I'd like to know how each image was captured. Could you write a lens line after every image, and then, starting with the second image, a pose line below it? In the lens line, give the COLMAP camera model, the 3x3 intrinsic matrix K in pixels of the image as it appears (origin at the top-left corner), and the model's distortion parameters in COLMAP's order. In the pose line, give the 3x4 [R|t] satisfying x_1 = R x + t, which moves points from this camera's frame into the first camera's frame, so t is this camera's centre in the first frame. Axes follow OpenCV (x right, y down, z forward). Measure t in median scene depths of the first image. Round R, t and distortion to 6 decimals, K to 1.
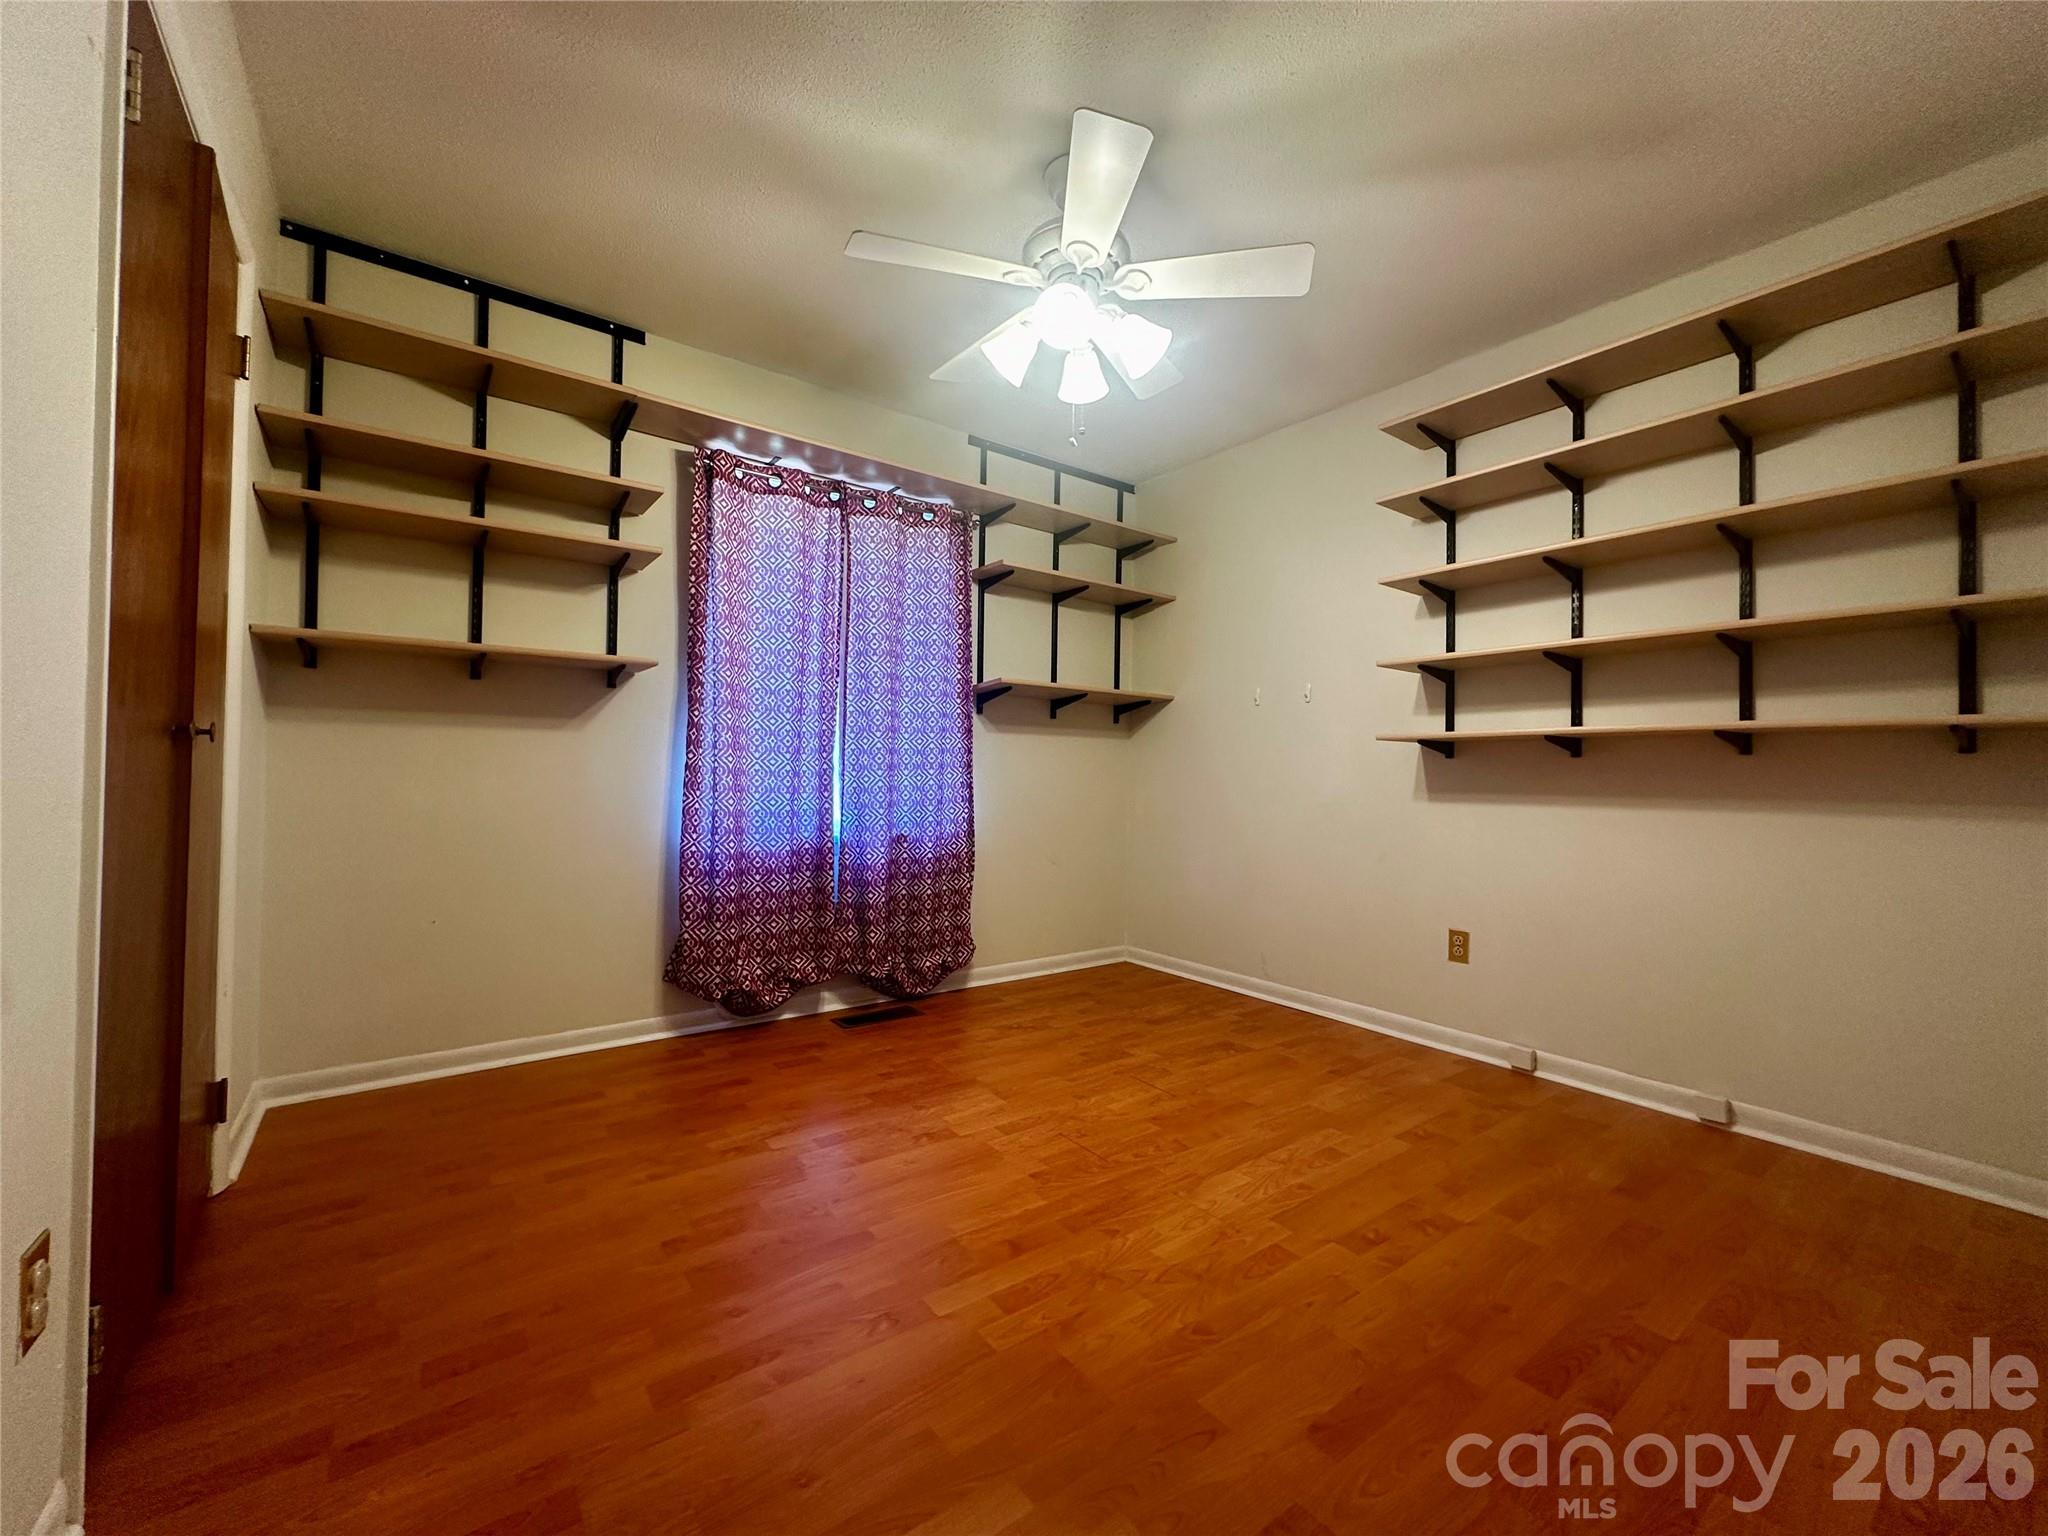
lens RADIAL K [[818.7, 0, 1018.0], [0, 818.7, 777.5], [0, 0, 1]] dist [-0.002563, 0.000367]
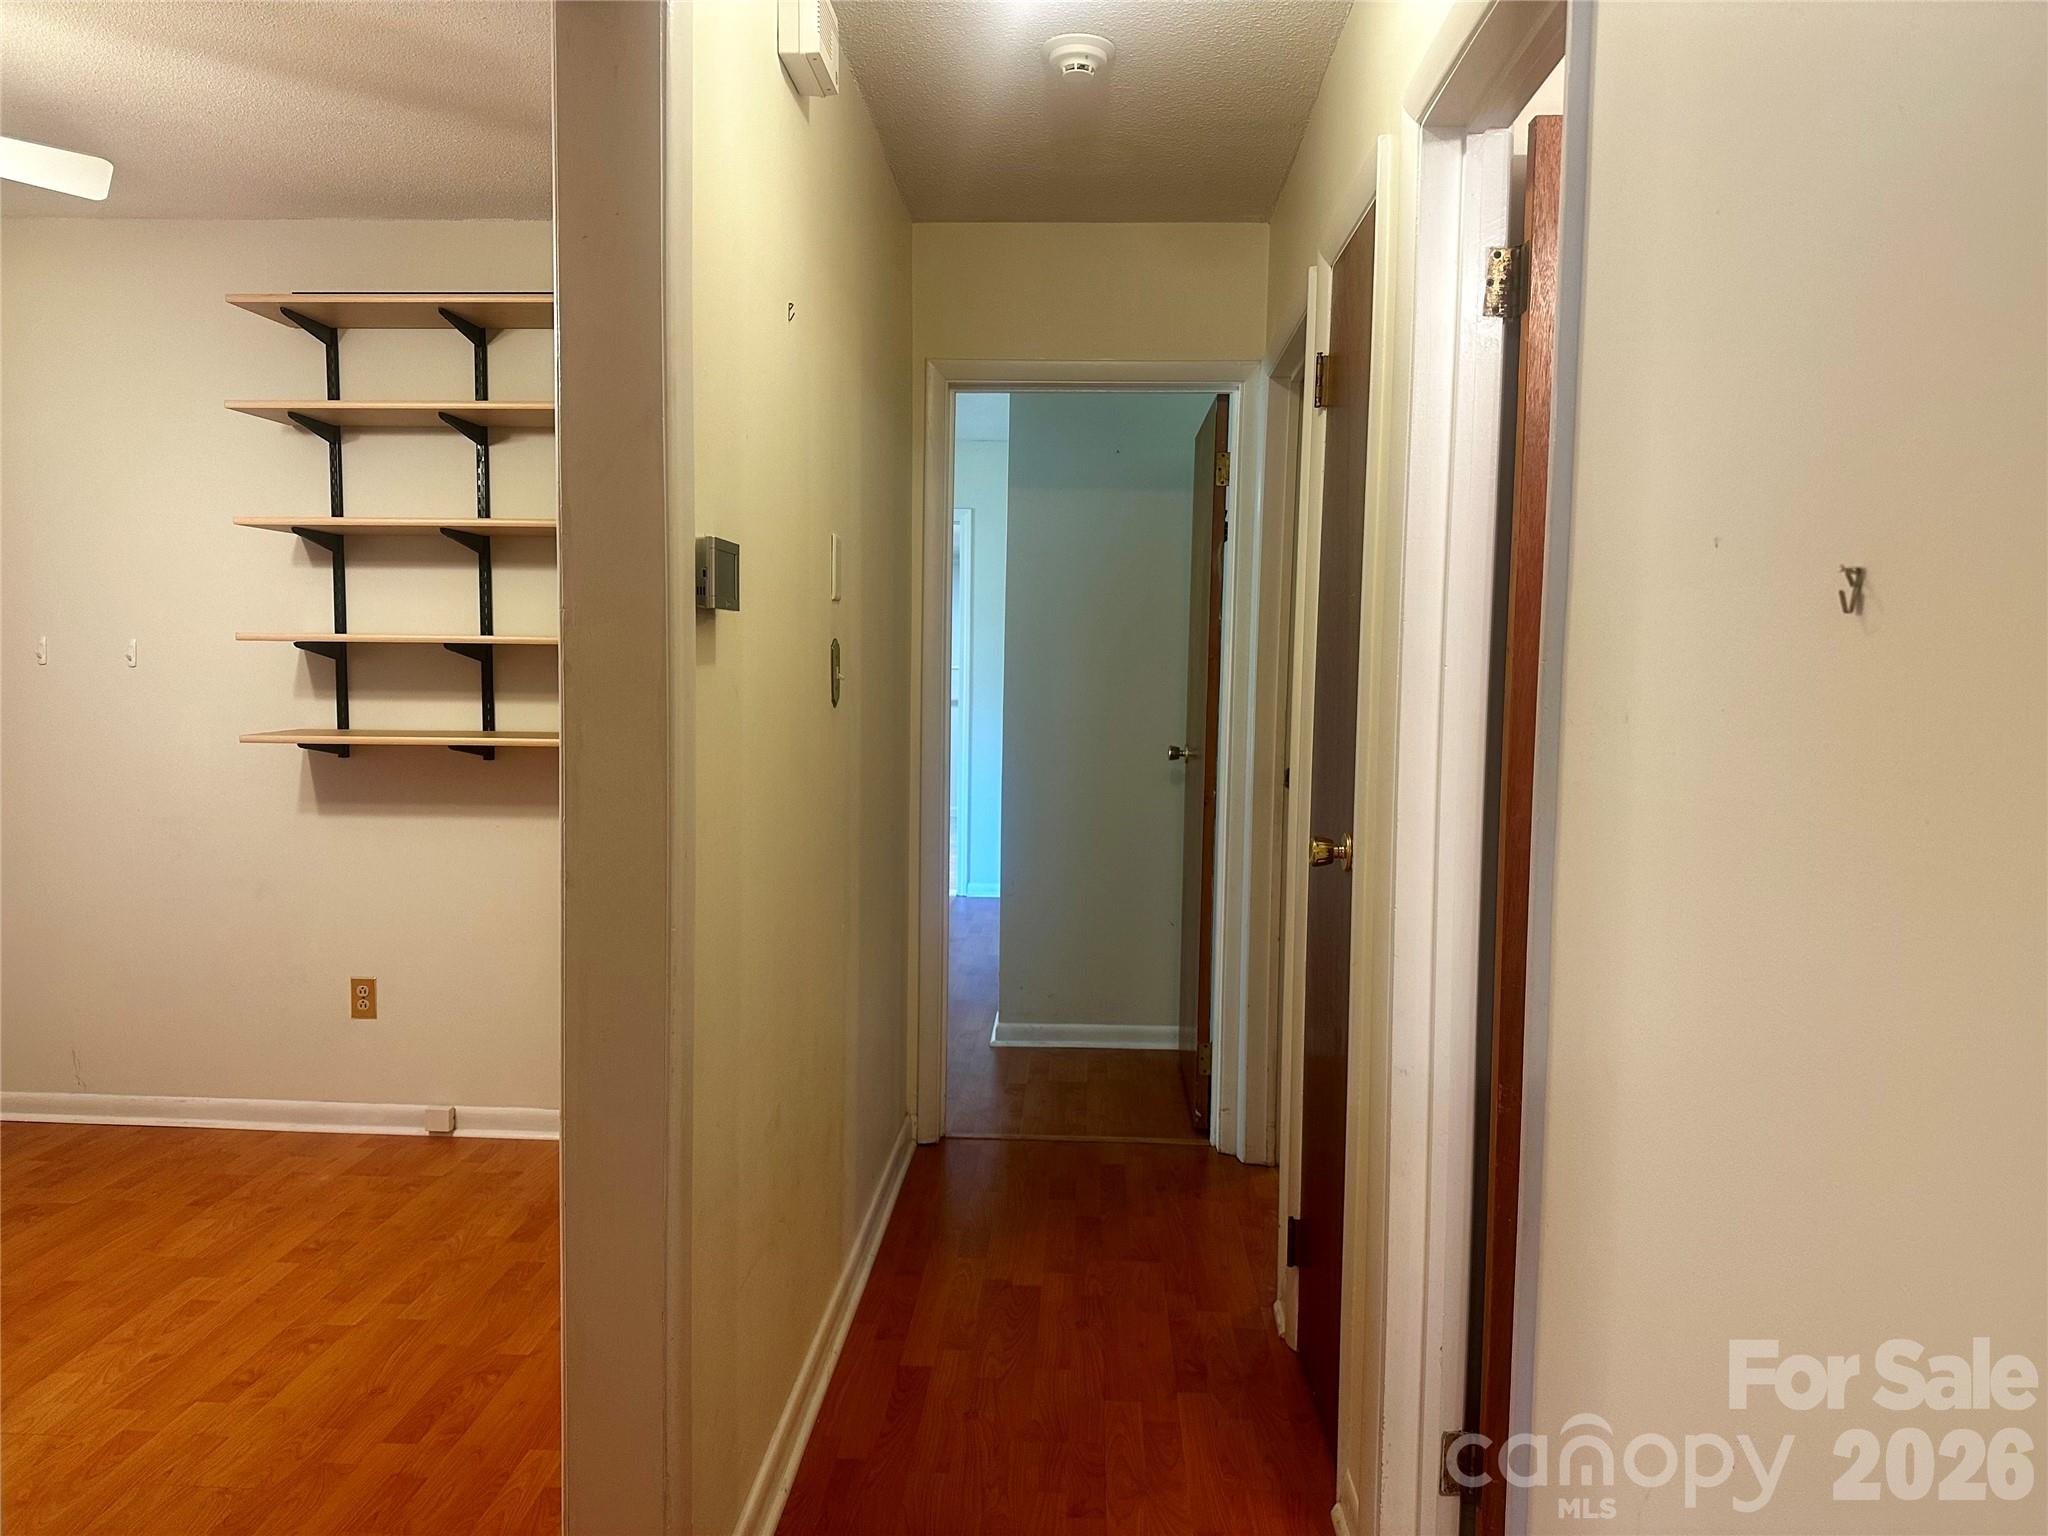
lens RADIAL K [[1437.9, 0, 1008.5], [0, 1437.9, 773.2], [0, 0, 1]] dist [0.038578, -0.018993]
pose [[0.636982, -0.065465, 0.768094, -0.133079], [-0.006209, 0.995920, 0.090032, -0.151495], [-0.770854, -0.062117, 0.633977, -0.379016]]
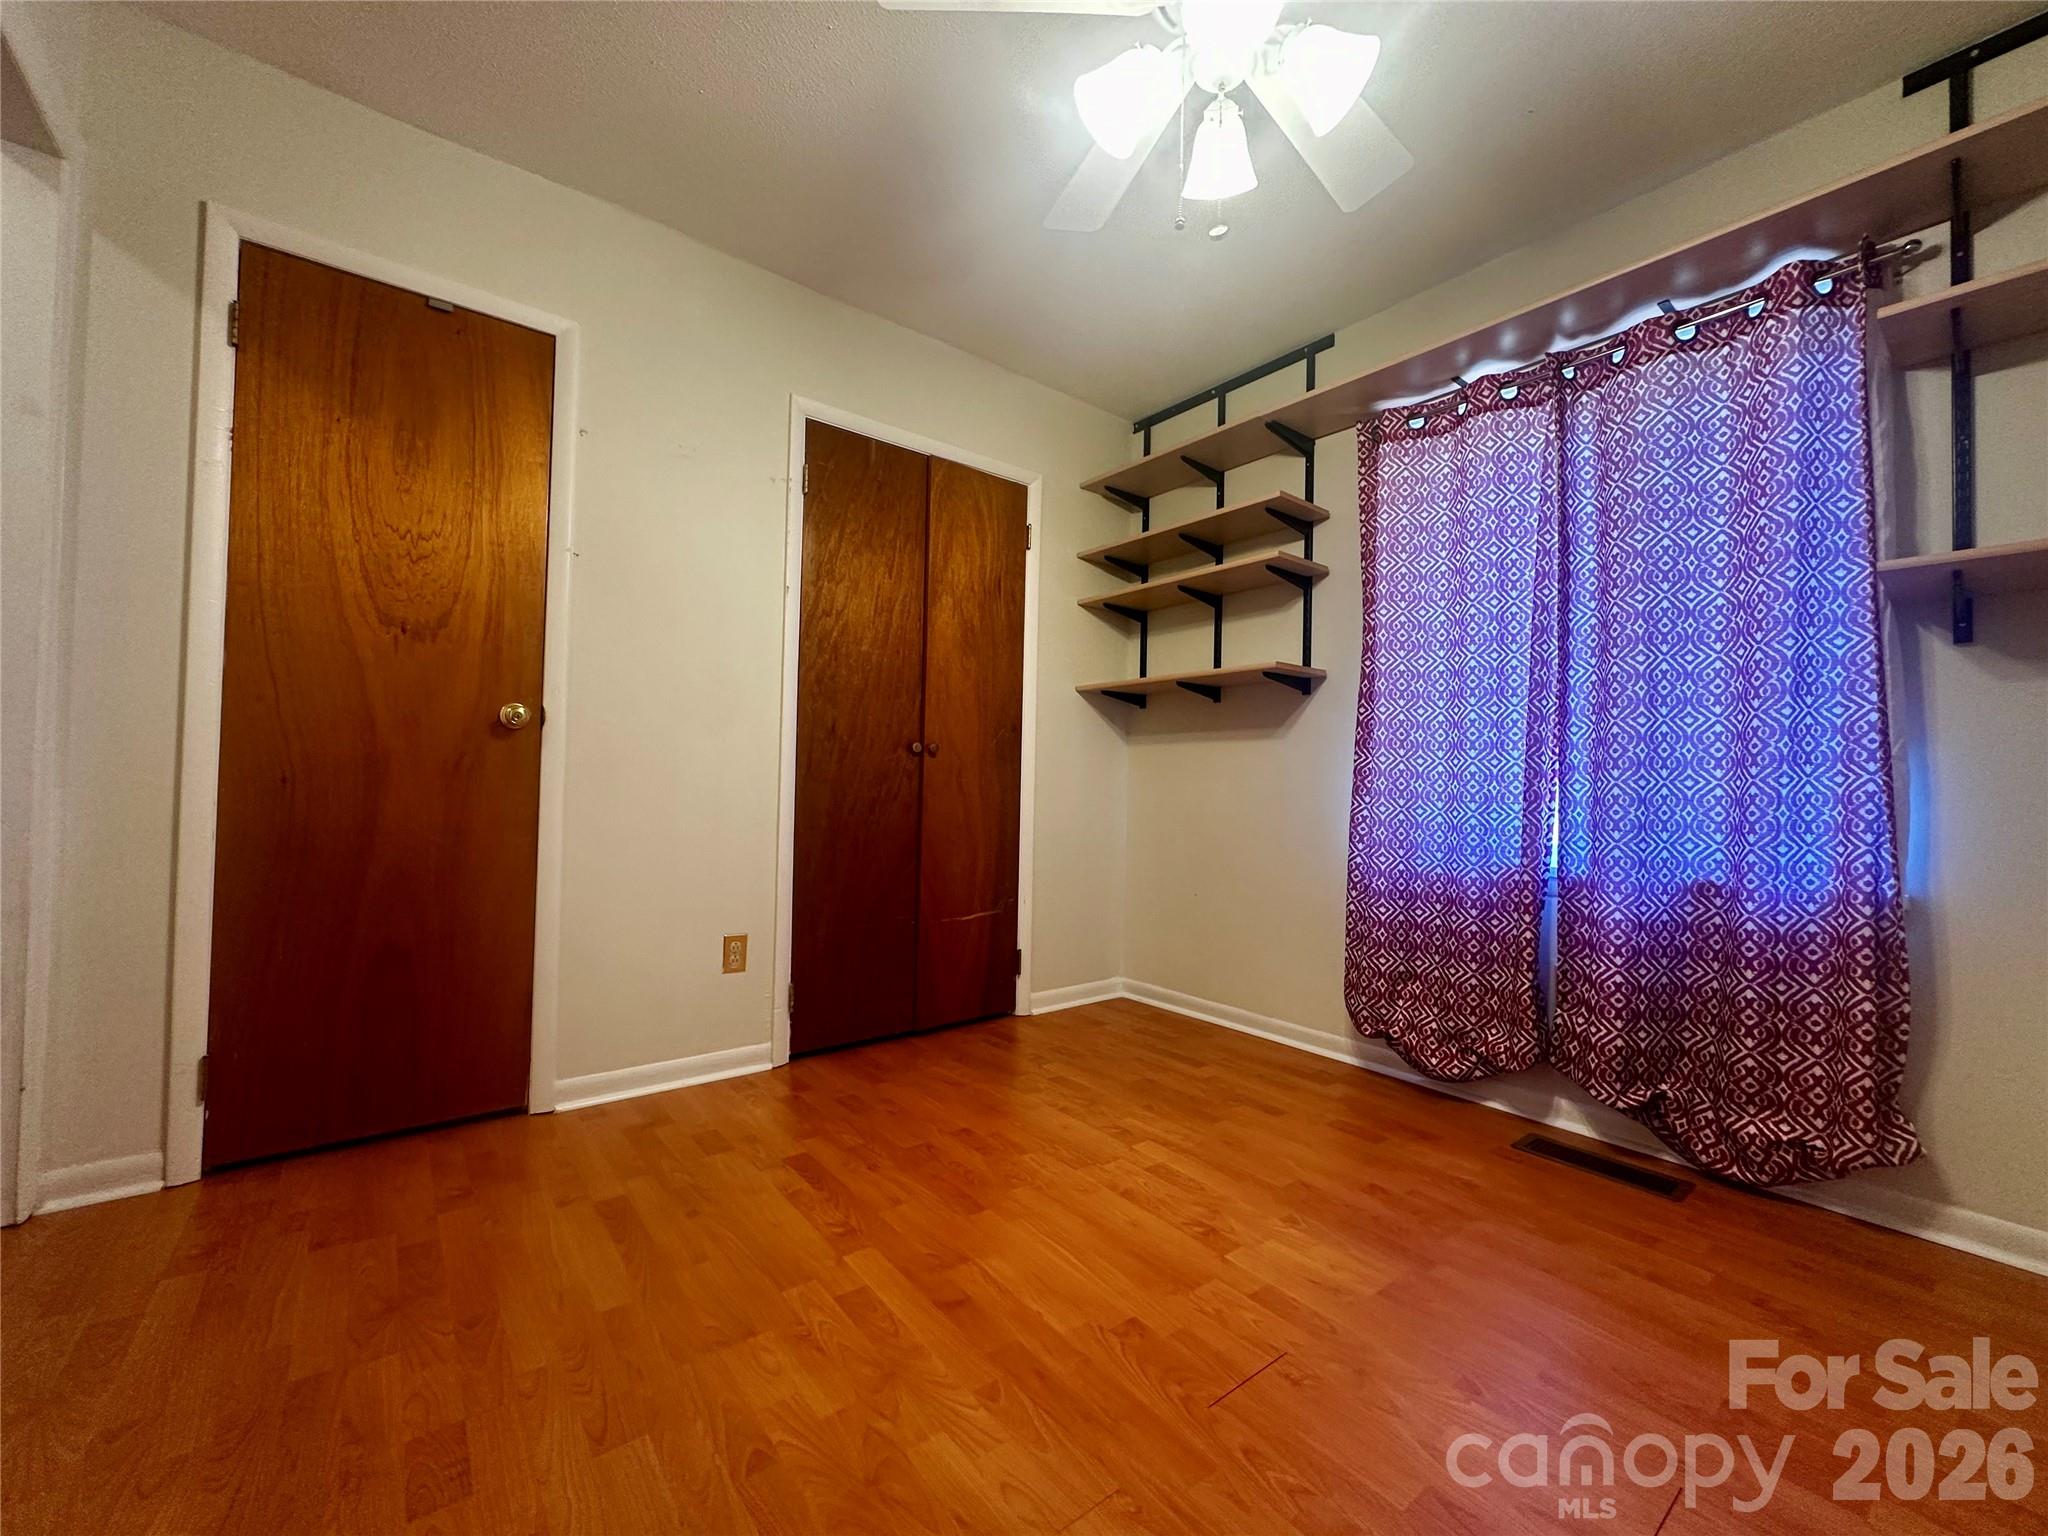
lens RADIAL K [[818.7, 0, 1017.0], [0, 818.7, 768.2], [0, 0, 1]] dist [-0.002563, 0.000367]
pose [[0.026575, -0.036107, -0.998995, 0.534553], [-0.030148, 0.998864, -0.036905, 0.033502], [0.999192, 0.031098, 0.025456, 0.639023]]
